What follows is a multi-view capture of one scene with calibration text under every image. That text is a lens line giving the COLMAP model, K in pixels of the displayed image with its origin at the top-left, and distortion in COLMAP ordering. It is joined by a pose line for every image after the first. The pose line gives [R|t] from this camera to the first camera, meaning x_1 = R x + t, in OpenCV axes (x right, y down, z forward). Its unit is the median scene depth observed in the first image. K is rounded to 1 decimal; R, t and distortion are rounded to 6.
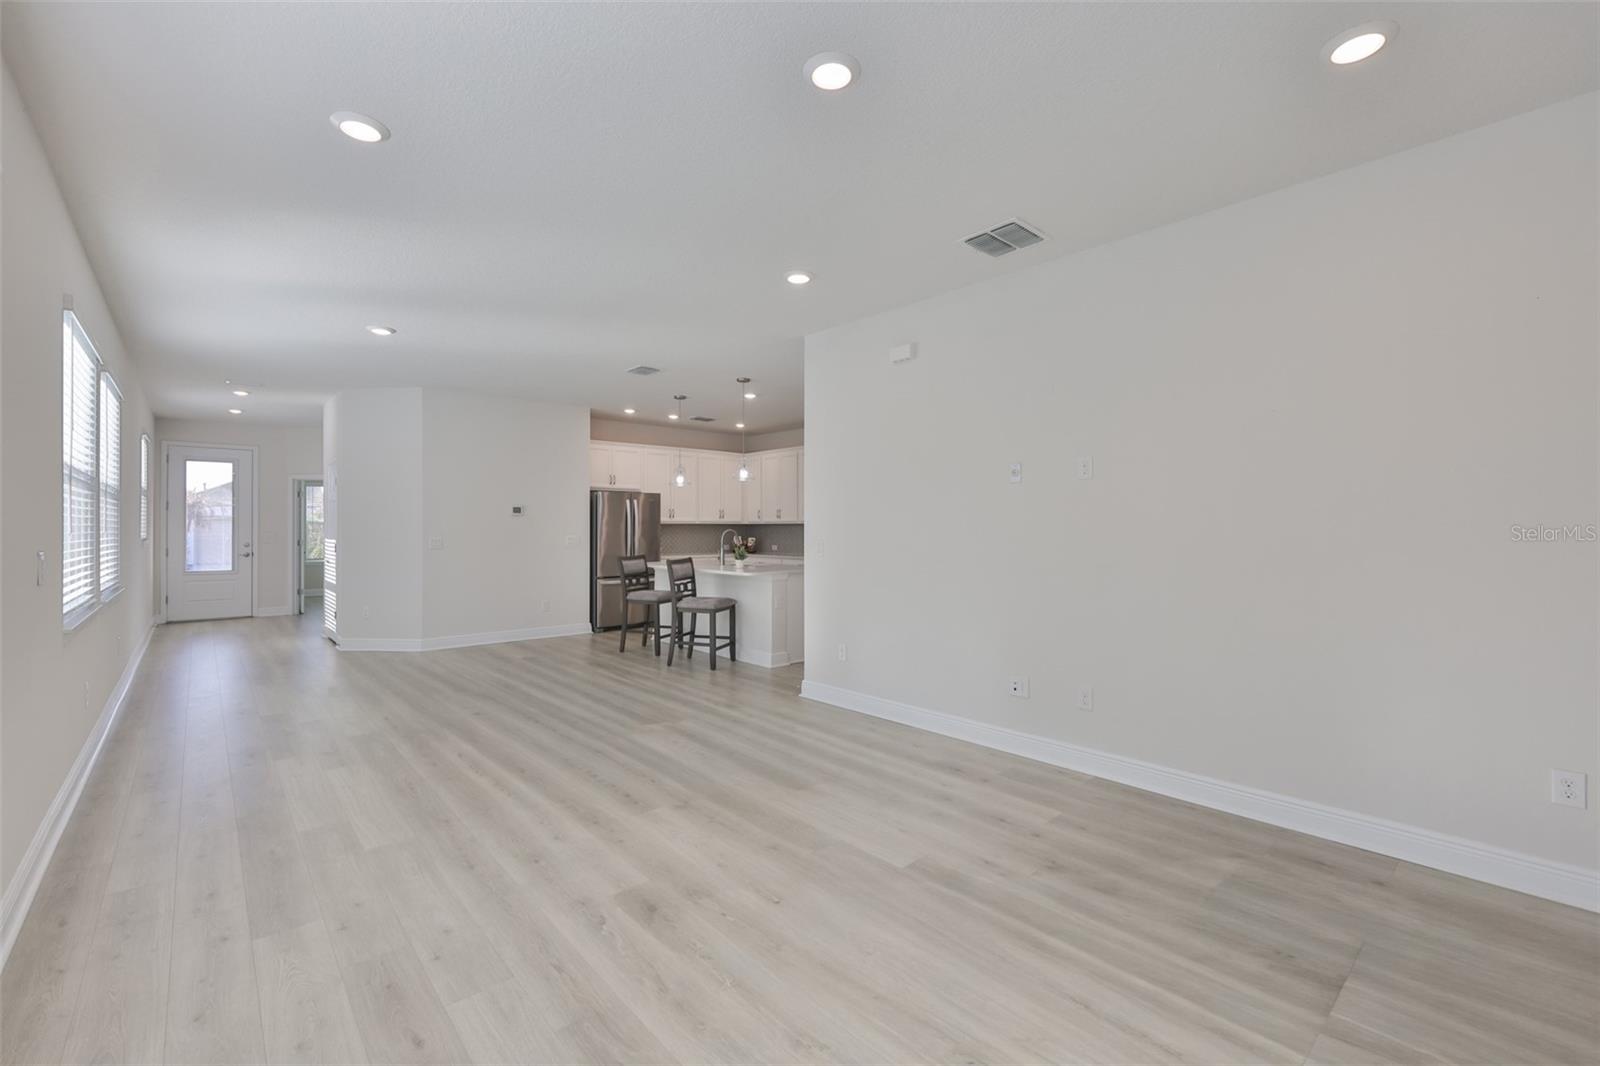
lens RADIAL K [[683.0, 0, 800.8], [0, 683.0, 527.7], [0, 0, 1]] dist [-0.004912, -0.000416]
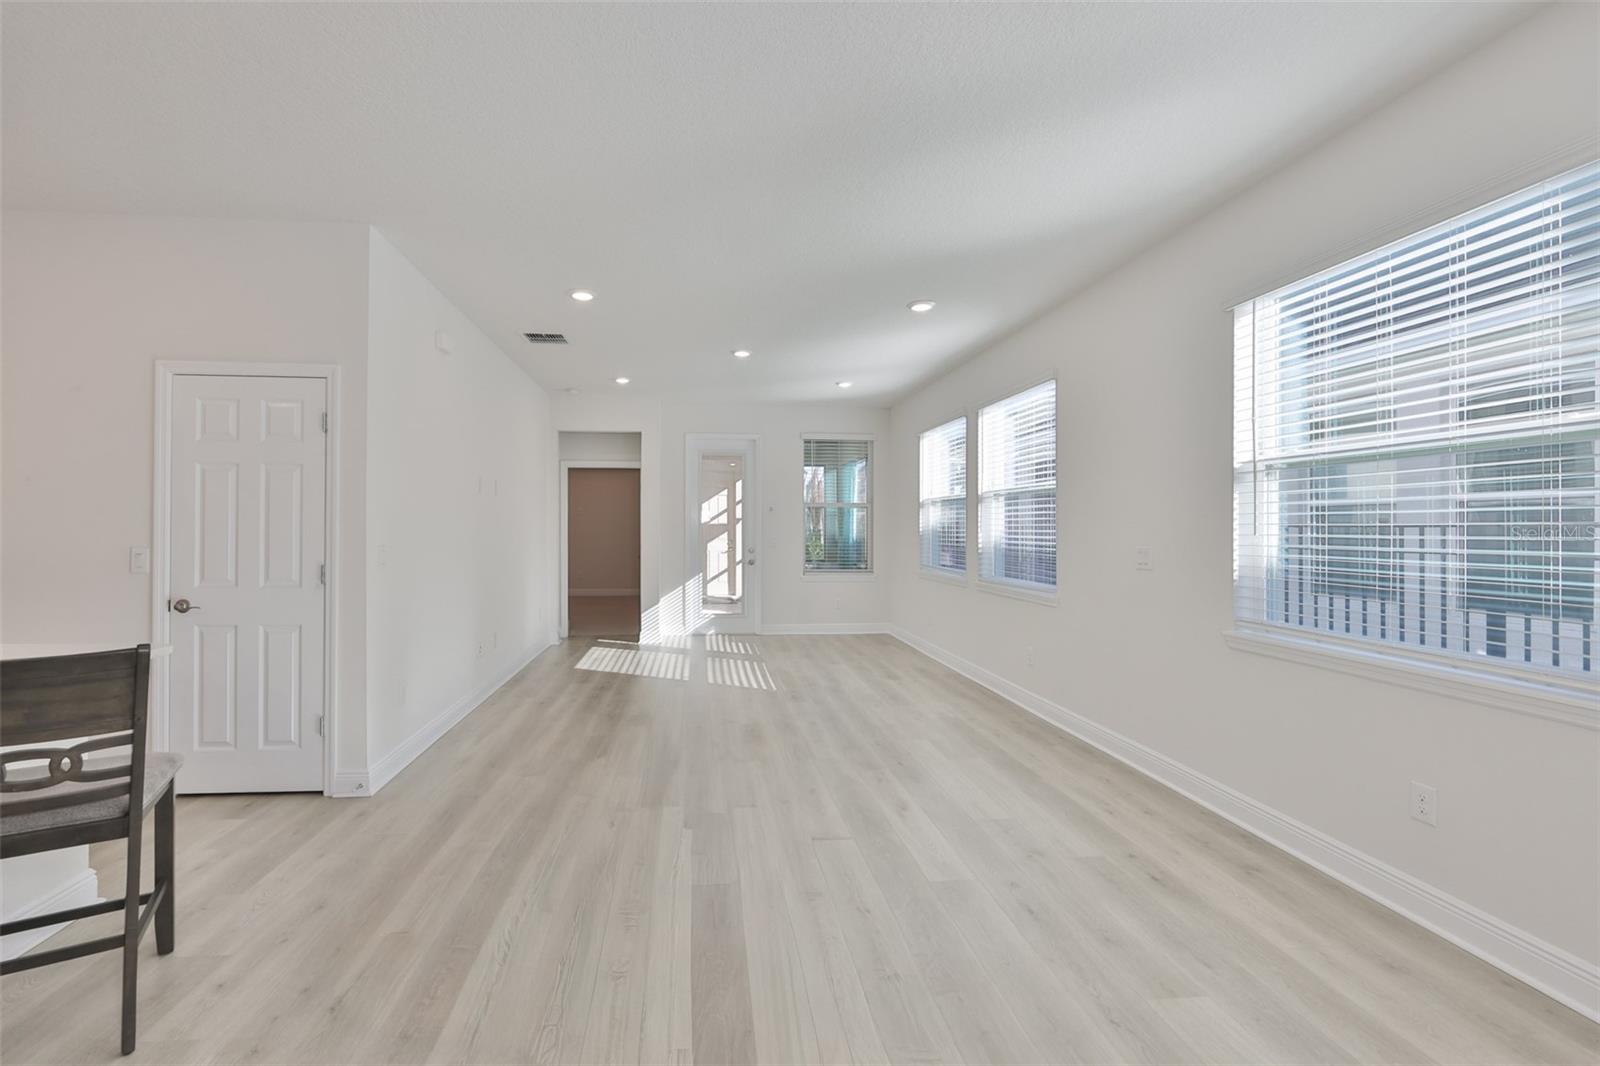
lens RADIAL K [[683.0, 0, 736.7], [0, 683.0, 525.6], [0, 0, 1]] dist [-0.004912, -0.000416]
pose [[-0.790139, -0.000770, 0.612927, -0.391196], [-0.005296, 0.999970, -0.005571, 0.000161], [-0.612905, -0.007648, -0.790120, 0.780498]]
